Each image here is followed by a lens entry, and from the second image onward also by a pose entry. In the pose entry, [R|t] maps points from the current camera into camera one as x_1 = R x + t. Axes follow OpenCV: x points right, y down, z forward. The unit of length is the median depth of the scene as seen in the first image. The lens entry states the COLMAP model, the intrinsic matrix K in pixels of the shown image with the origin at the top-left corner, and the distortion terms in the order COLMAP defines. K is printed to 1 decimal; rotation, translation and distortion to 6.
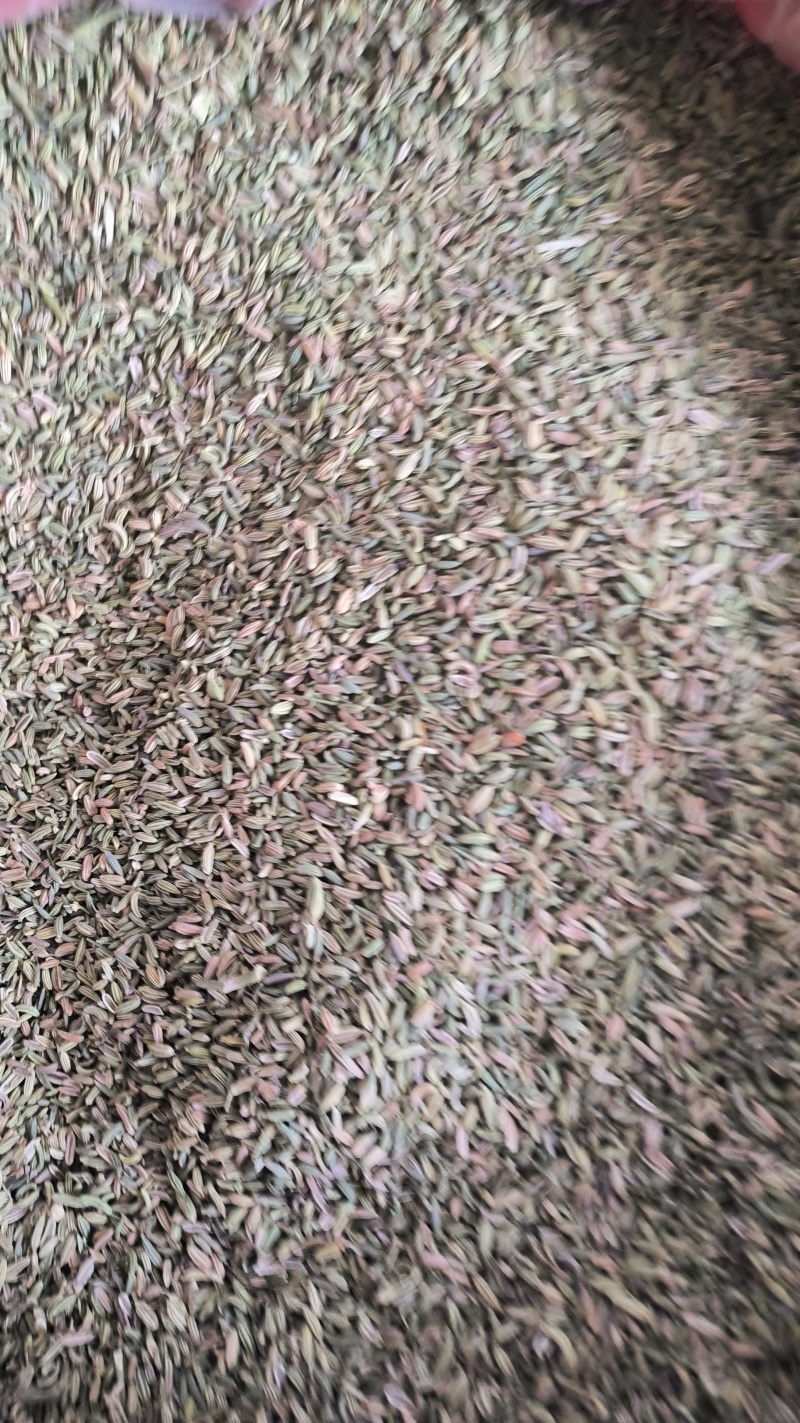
lens RADIAL K [[997.7, 0, 400.0], [0, 997.7, 711.5], [0, 0, 1]] dist [0.005365, -0.001687]
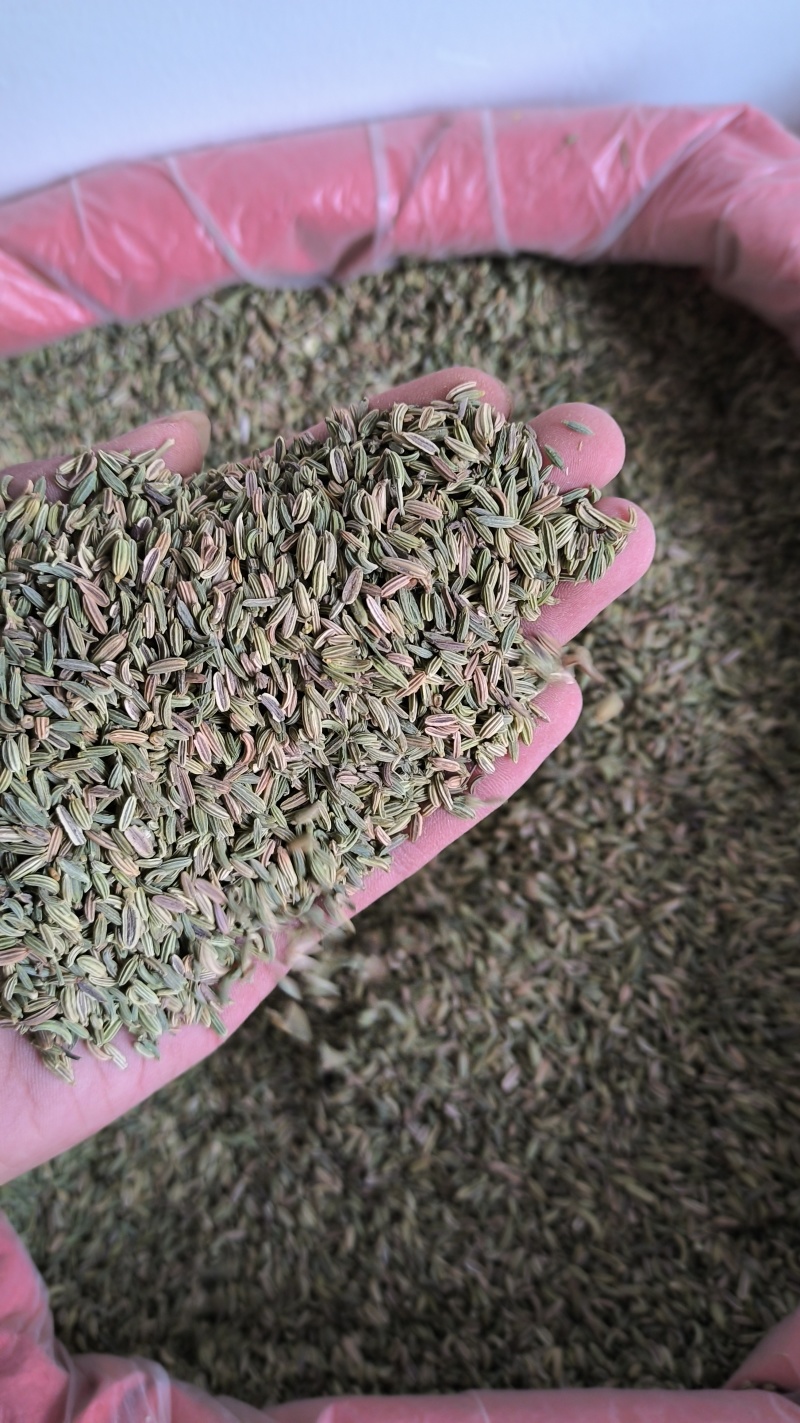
lens RADIAL K [[997.7, 0, 400.0], [0, 997.7, 711.5], [0, 0, 1]] dist [0.005365, -0.001687]
pose [[0.998331, -0.022454, -0.053202, -0.011823], [0.016914, 0.994600, -0.102398, 0.063676], [0.055214, 0.101327, 0.993320, -0.409742]]
